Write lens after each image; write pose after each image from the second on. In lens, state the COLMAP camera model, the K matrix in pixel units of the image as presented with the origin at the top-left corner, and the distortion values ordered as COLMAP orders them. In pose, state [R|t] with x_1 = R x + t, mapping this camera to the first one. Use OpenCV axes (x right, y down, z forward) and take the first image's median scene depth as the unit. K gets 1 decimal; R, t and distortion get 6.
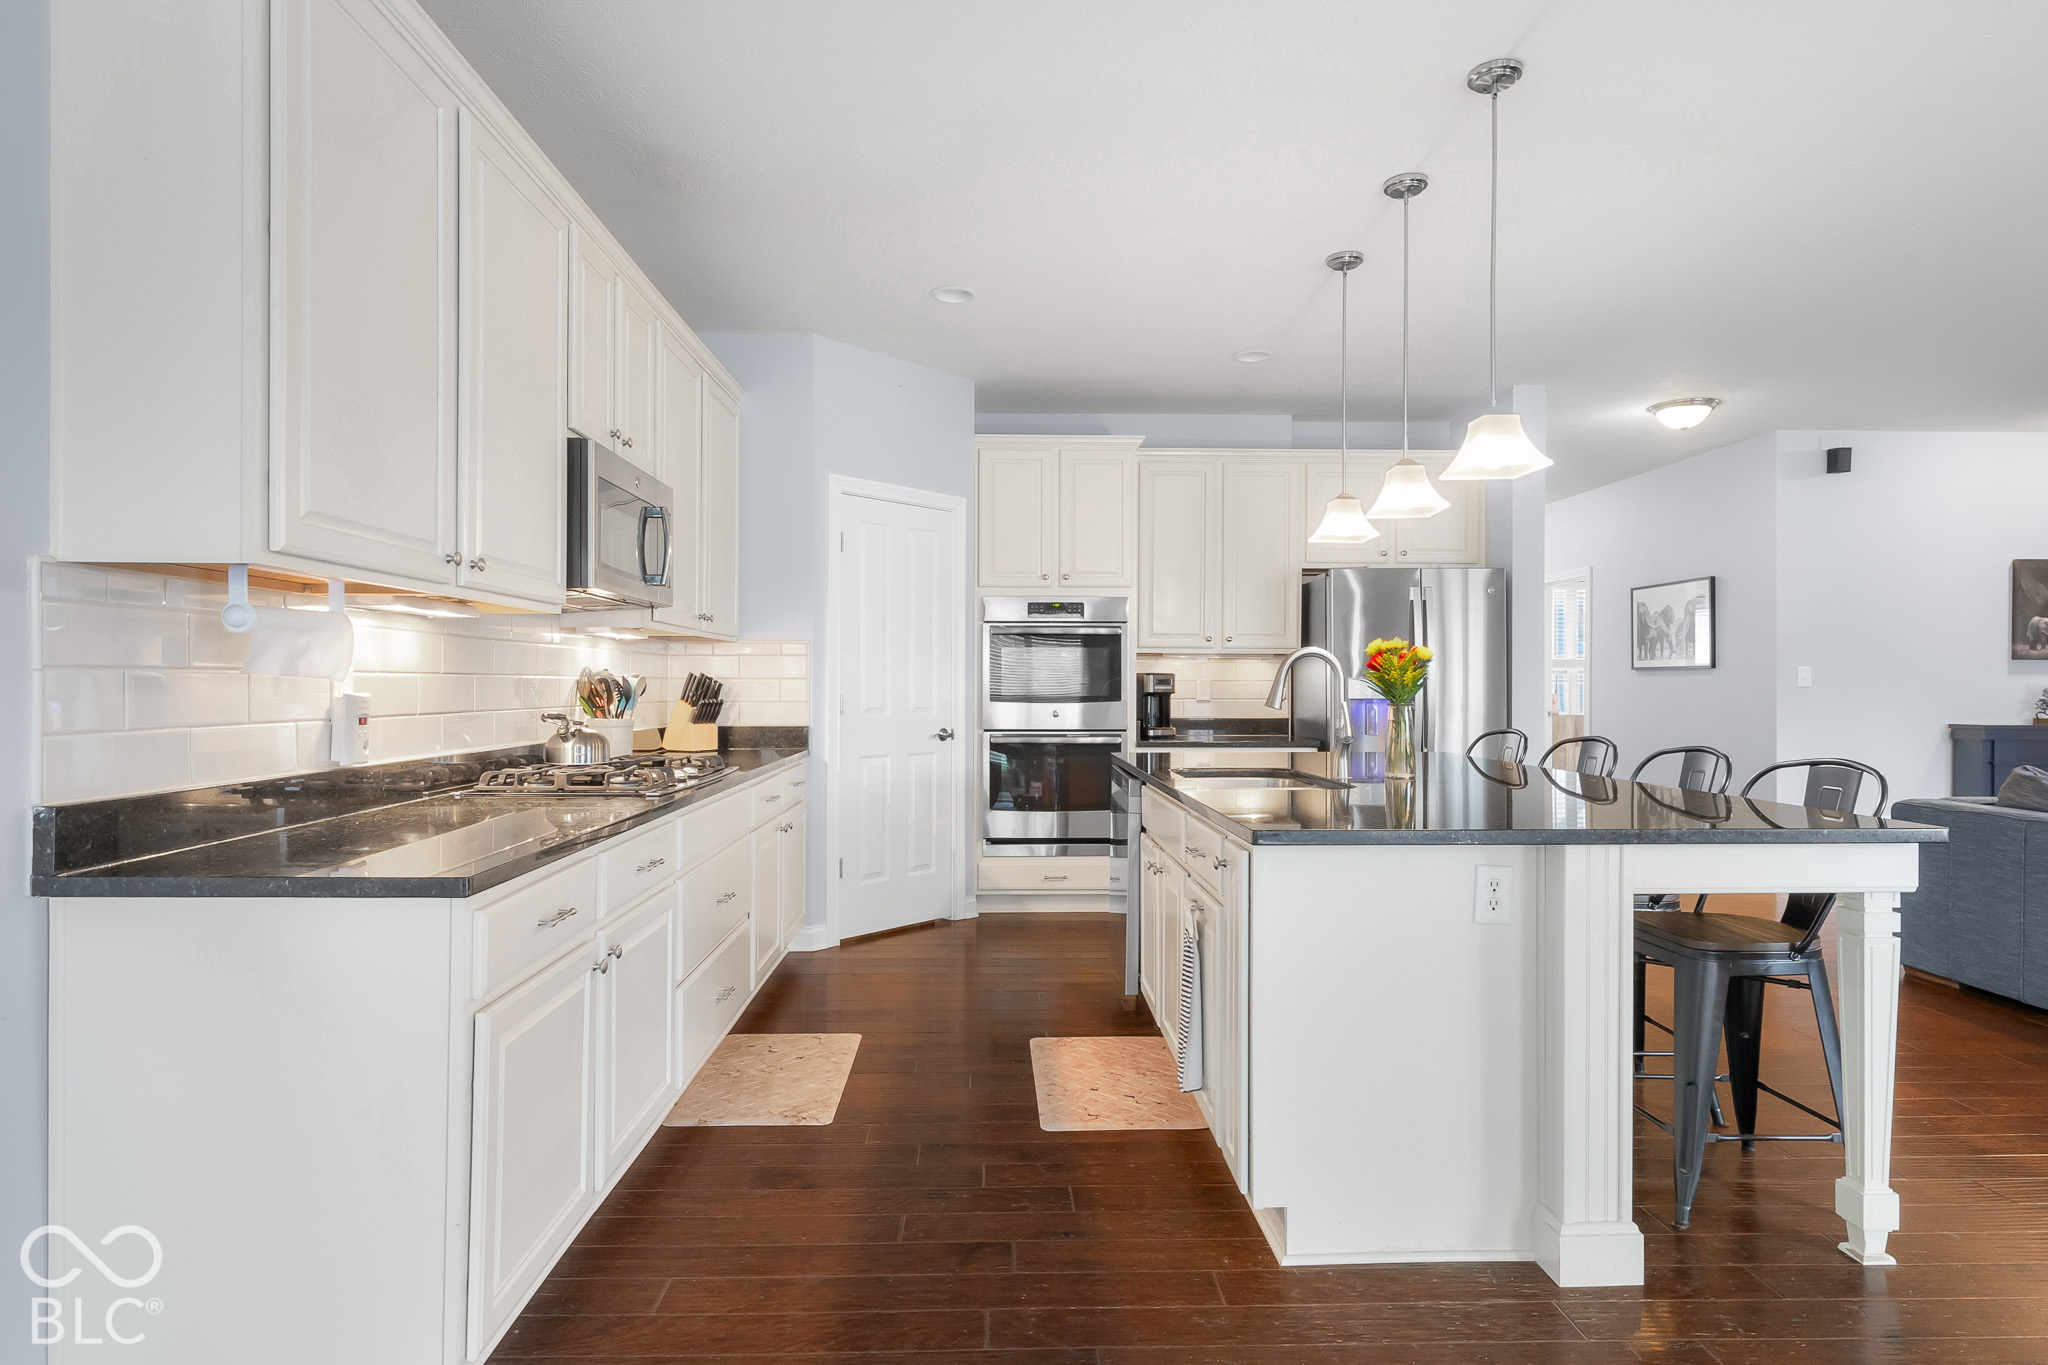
lens RADIAL K [[1077.3, 0, 1018.1], [0, 1077.3, 684.4], [0, 0, 1]] dist [0.001863, 0.000048]
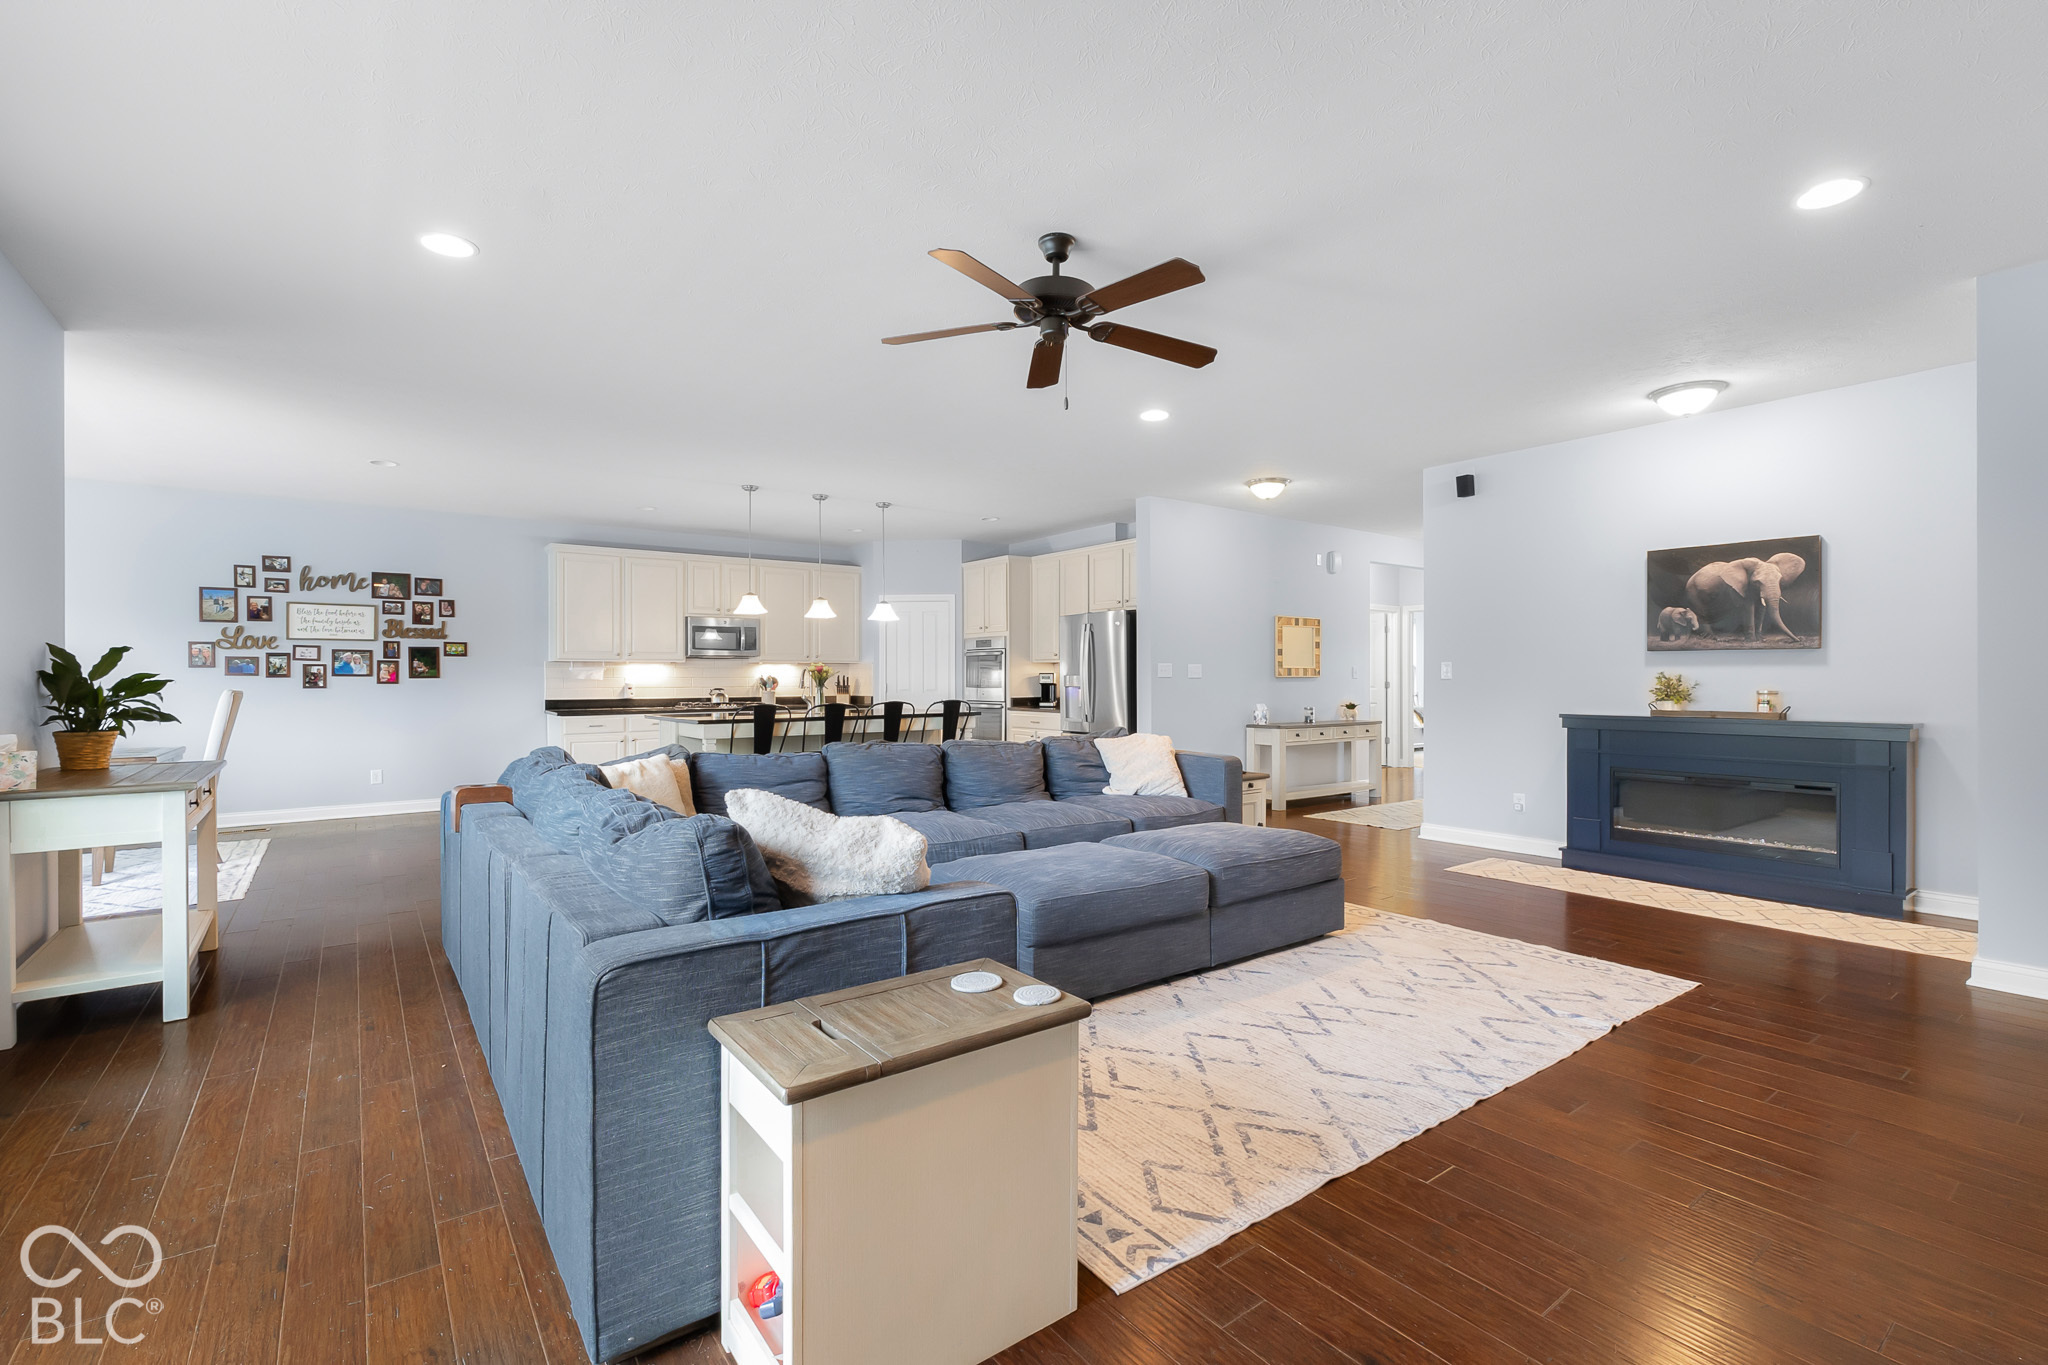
lens RADIAL K [[906.6, 0, 1024.8], [0, 906.6, 684.3], [0, 0, 1]] dist [0.000015, 0.000649]
pose [[0.573635, 0.003292, -0.819105, 1.286000], [0.005602, 0.999953, 0.007941, -0.002315], [0.819092, -0.009144, 0.573589, 0.040875]]
